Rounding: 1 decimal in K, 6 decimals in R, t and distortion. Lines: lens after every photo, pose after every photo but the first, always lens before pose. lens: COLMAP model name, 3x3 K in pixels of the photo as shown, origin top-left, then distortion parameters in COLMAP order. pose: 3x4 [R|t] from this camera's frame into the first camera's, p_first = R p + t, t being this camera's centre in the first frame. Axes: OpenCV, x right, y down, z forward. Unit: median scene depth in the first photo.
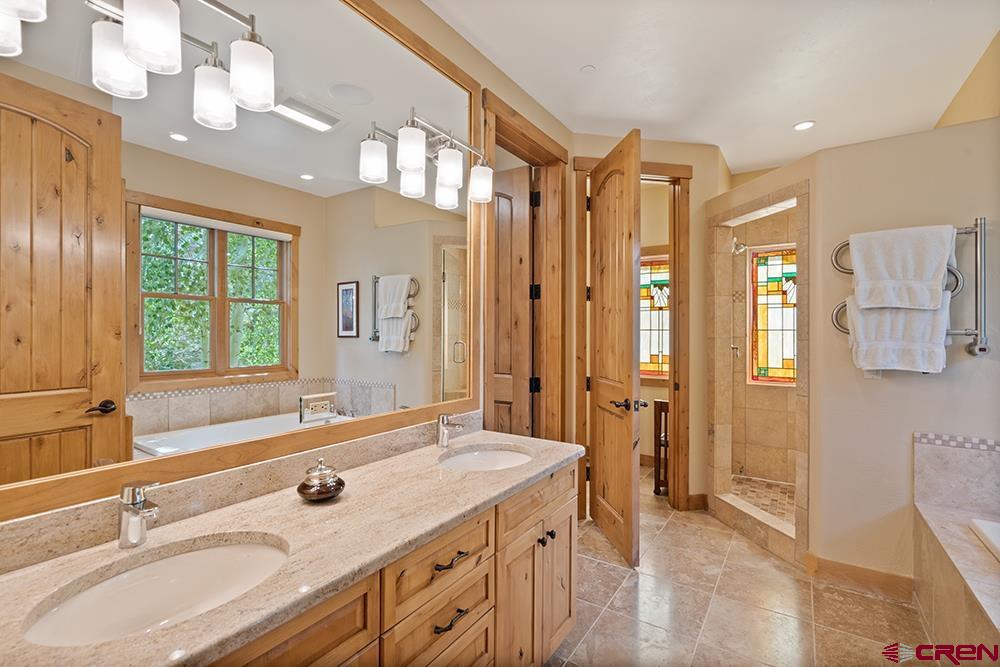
lens RADIAL K [[455.4, 0, 496.6], [0, 455.4, 330.7], [0, 0, 1]] dist [-0.004601, 0.002955]
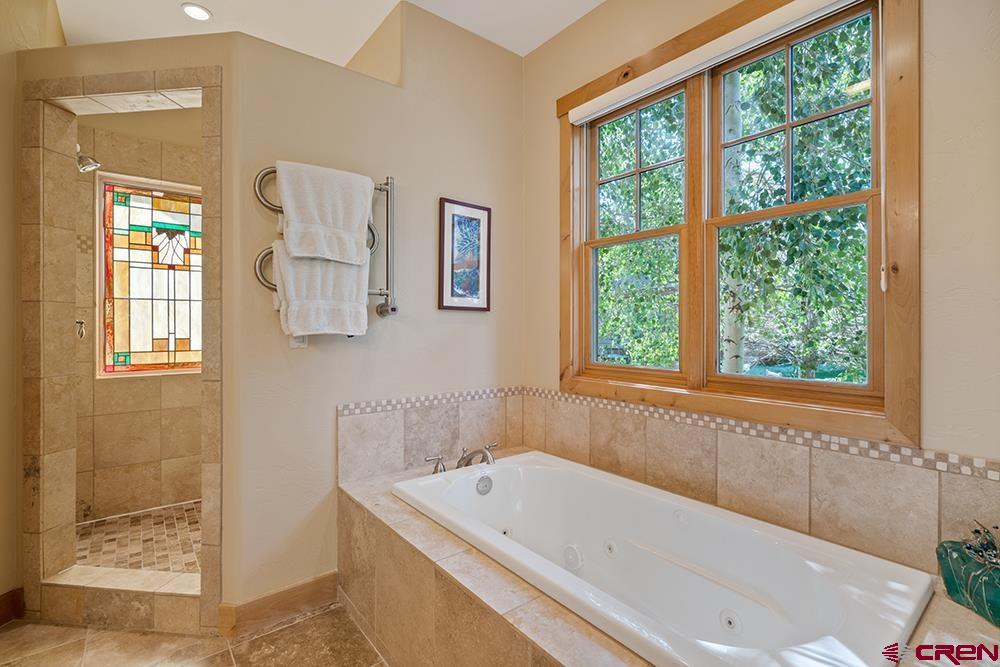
lens RADIAL K [[455.4, 0, 496.0], [0, 455.4, 324.4], [0, 0, 1]] dist [-0.004601, 0.002955]
pose [[0.299597, -0.001509, 0.954065, 0.144233], [-0.000436, 0.999998, 0.001718, 0.055639], [-0.954066, -0.000931, 0.299596, 0.376928]]
